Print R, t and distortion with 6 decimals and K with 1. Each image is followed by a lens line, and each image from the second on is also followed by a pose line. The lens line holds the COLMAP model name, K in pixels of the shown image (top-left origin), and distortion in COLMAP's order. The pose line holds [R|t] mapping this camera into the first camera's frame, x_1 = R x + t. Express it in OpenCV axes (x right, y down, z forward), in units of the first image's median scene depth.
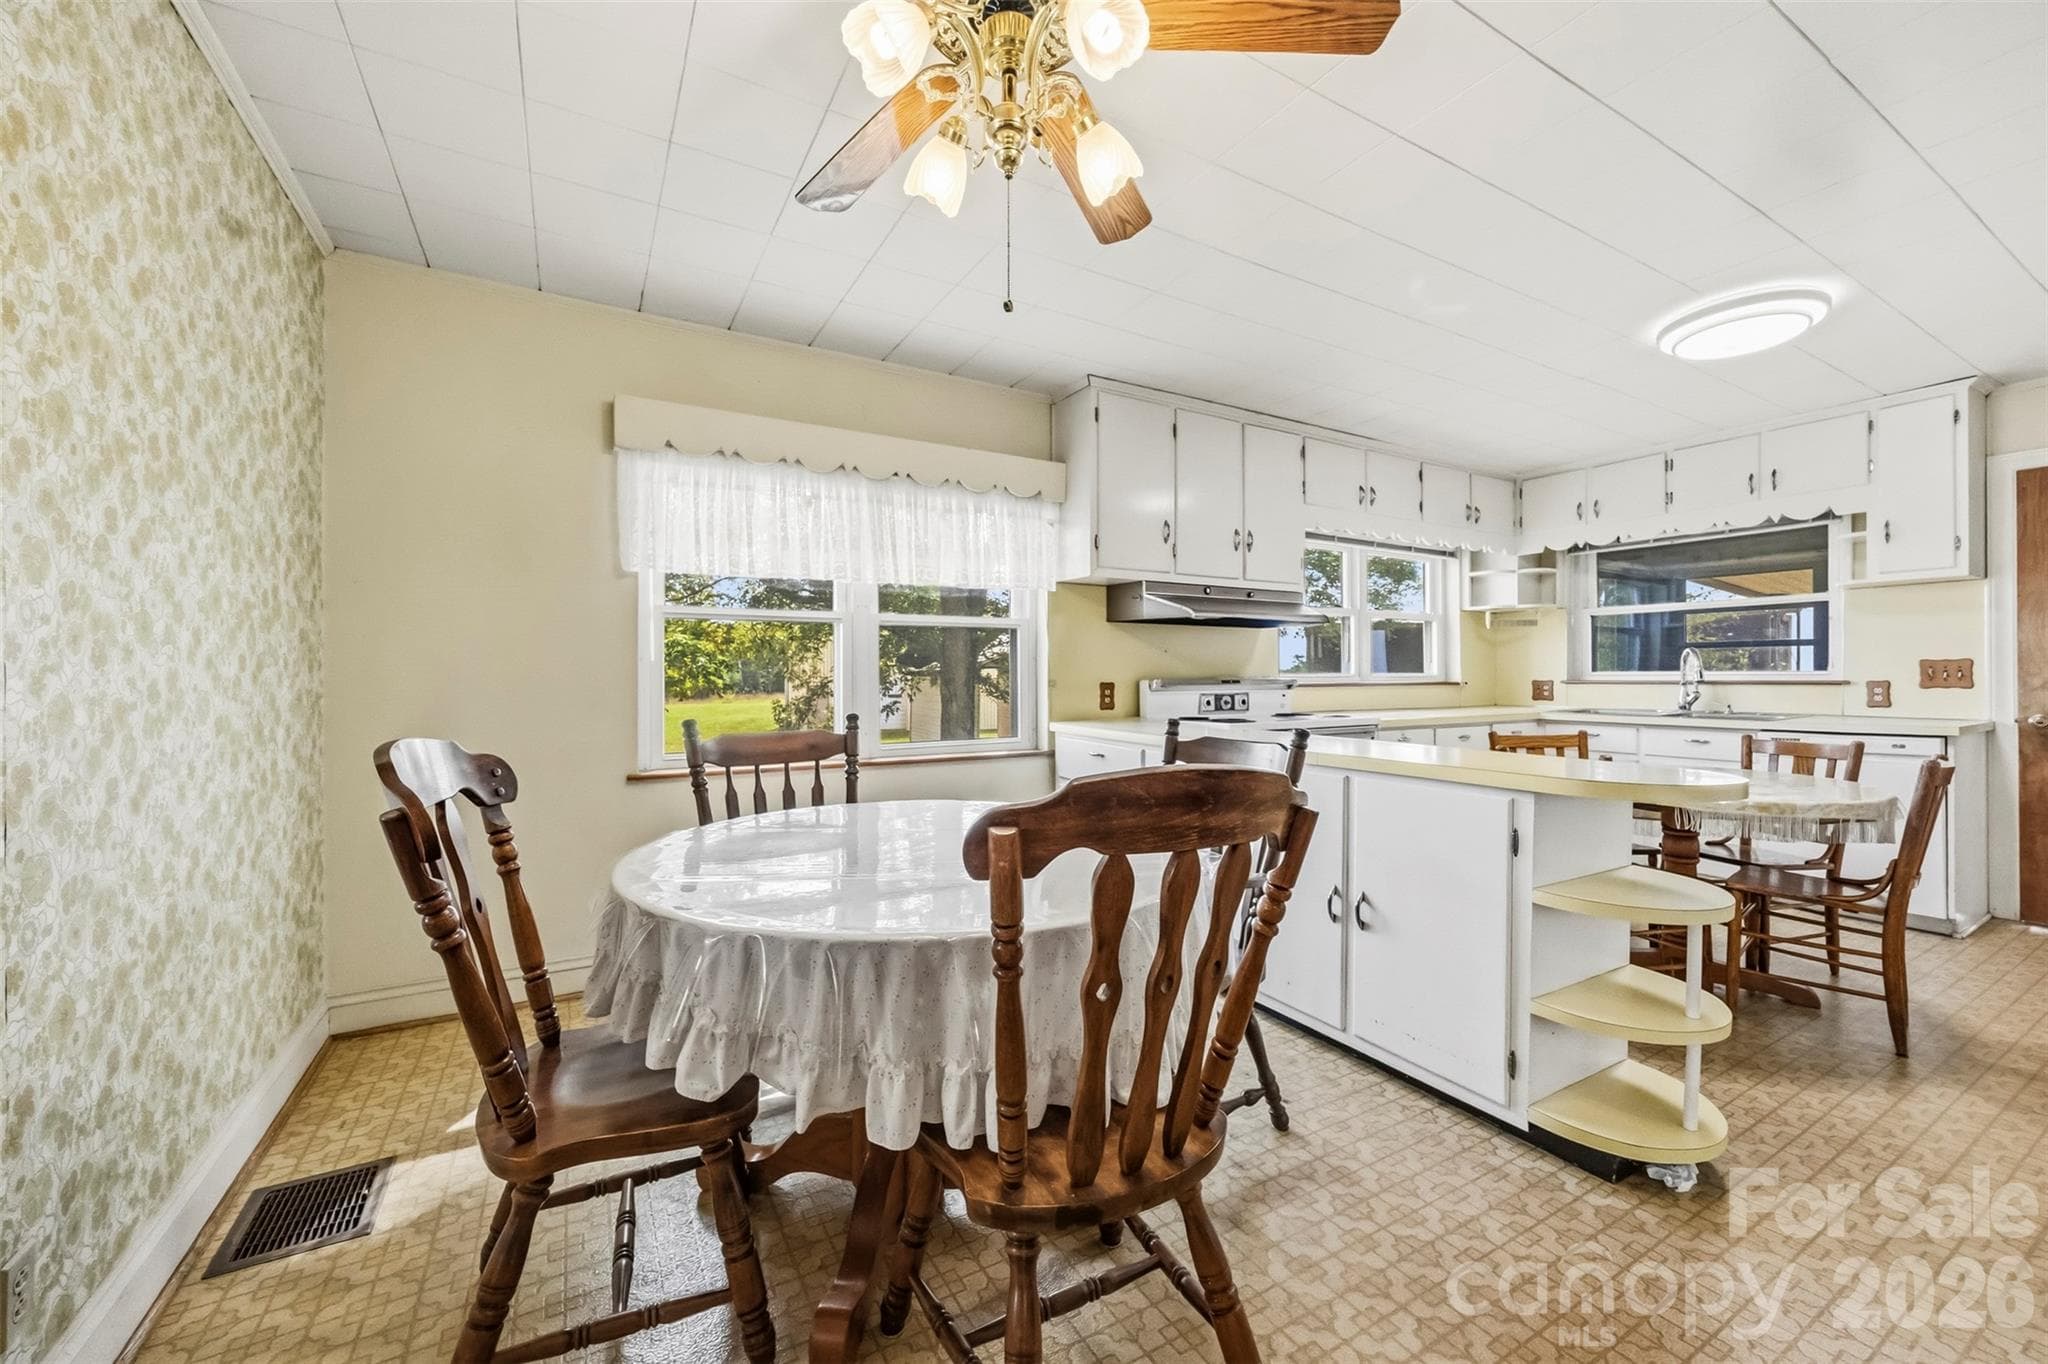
lens RADIAL K [[797.6, 0, 1024.6], [0, 797.6, 674.6], [0, 0, 1]] dist [0.000805, 0.000098]
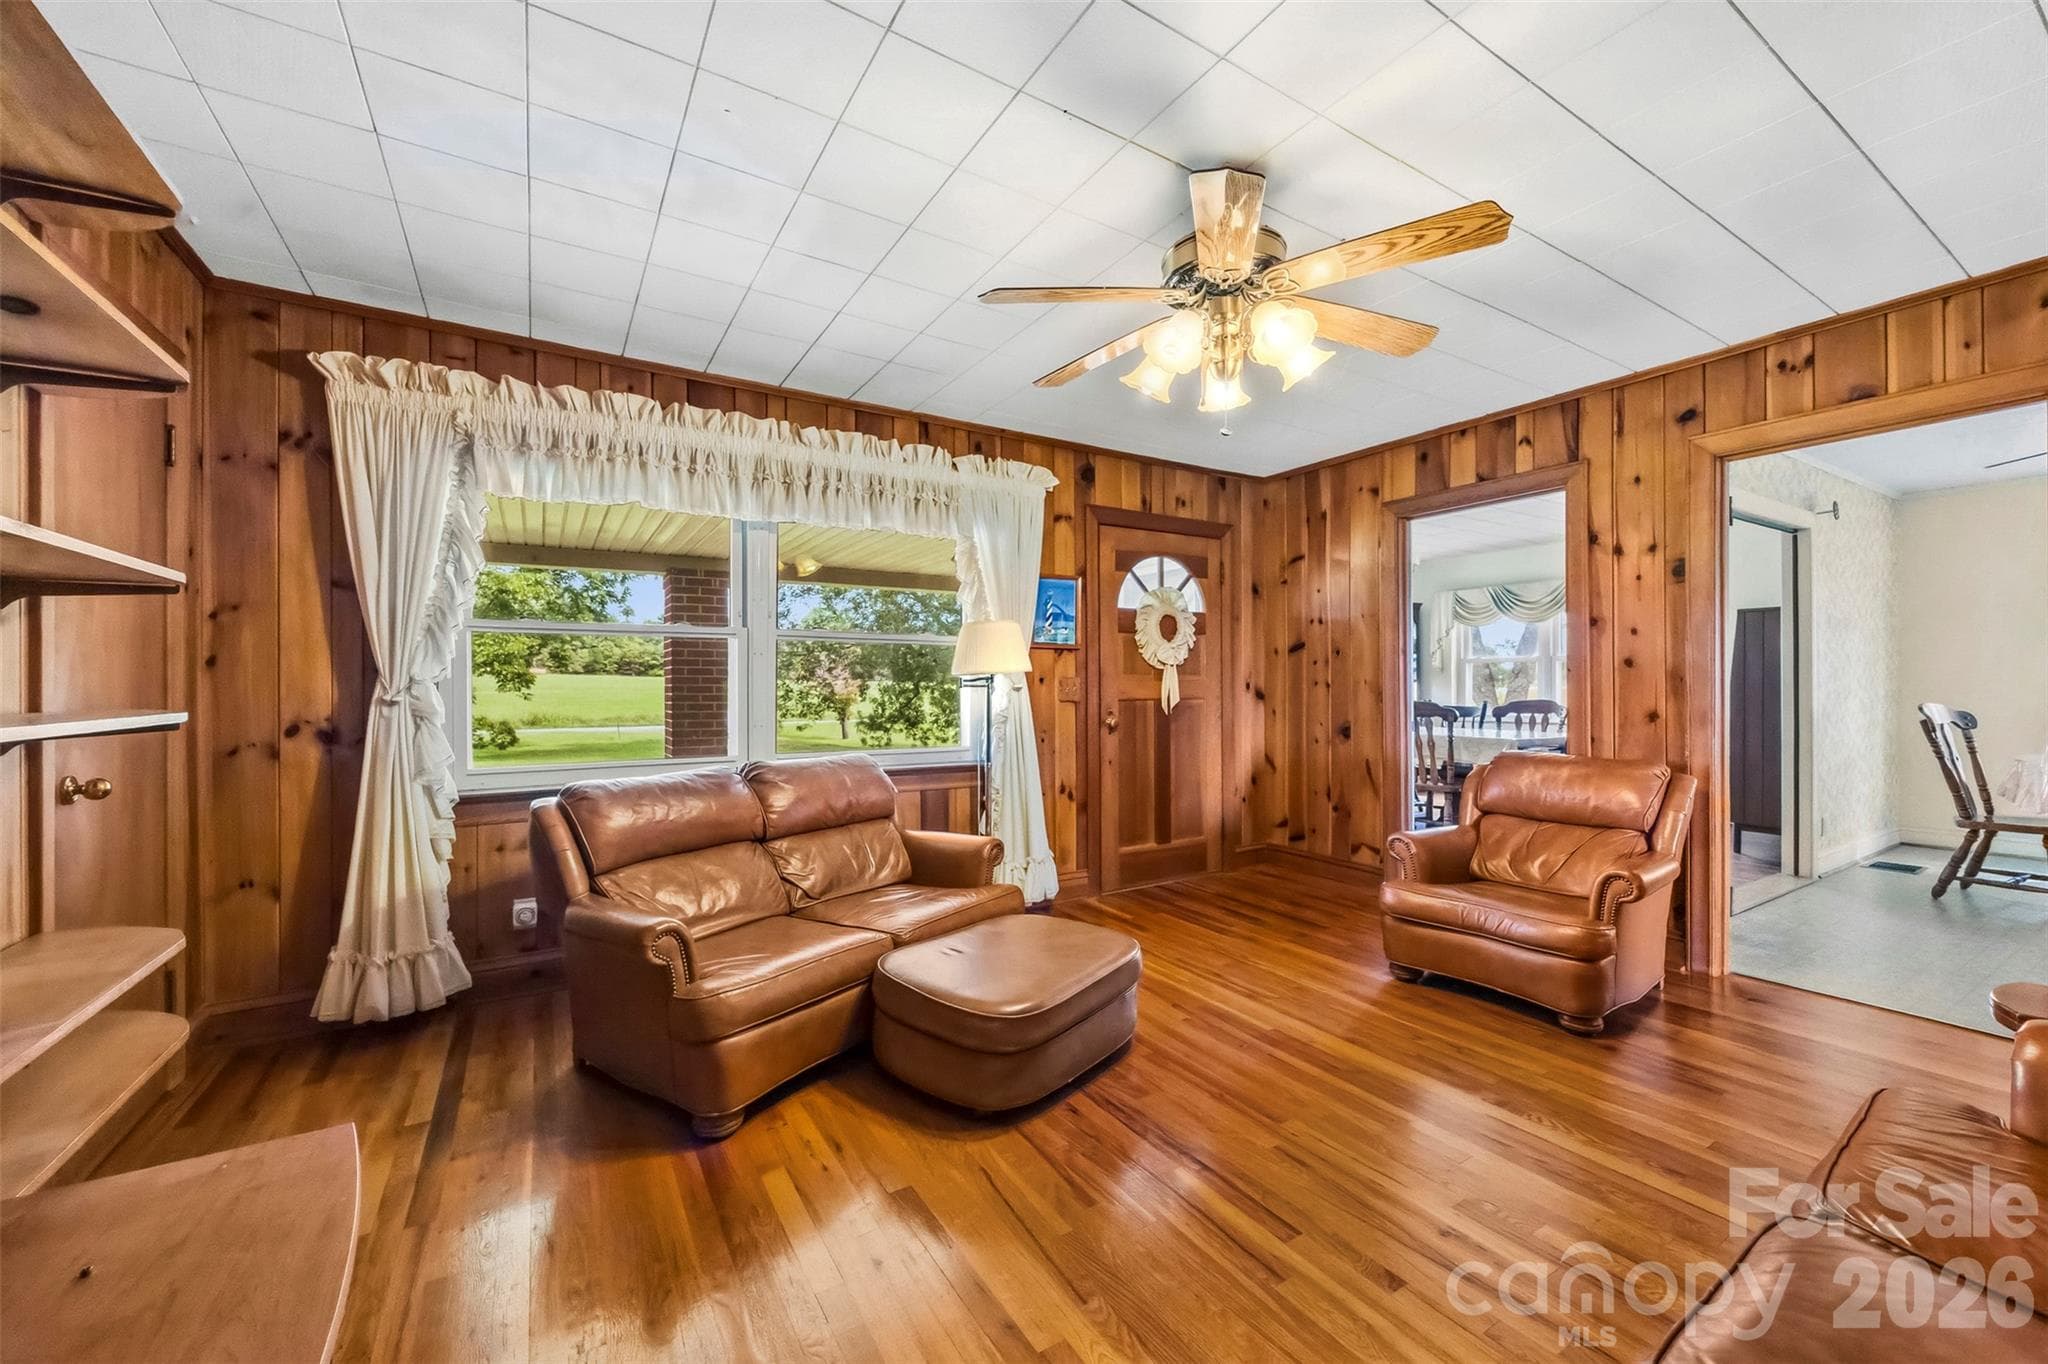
lens RADIAL K [[797.6, 0, 1033.0], [0, 797.6, 681.0], [0, 0, 1]] dist [0.000805, 0.000098]
pose [[0.037410, -0.004705, -0.999289, 2.157886], [0.001710, 0.999988, -0.004645, -0.002615], [0.999299, -0.001535, 0.037417, -2.555266]]
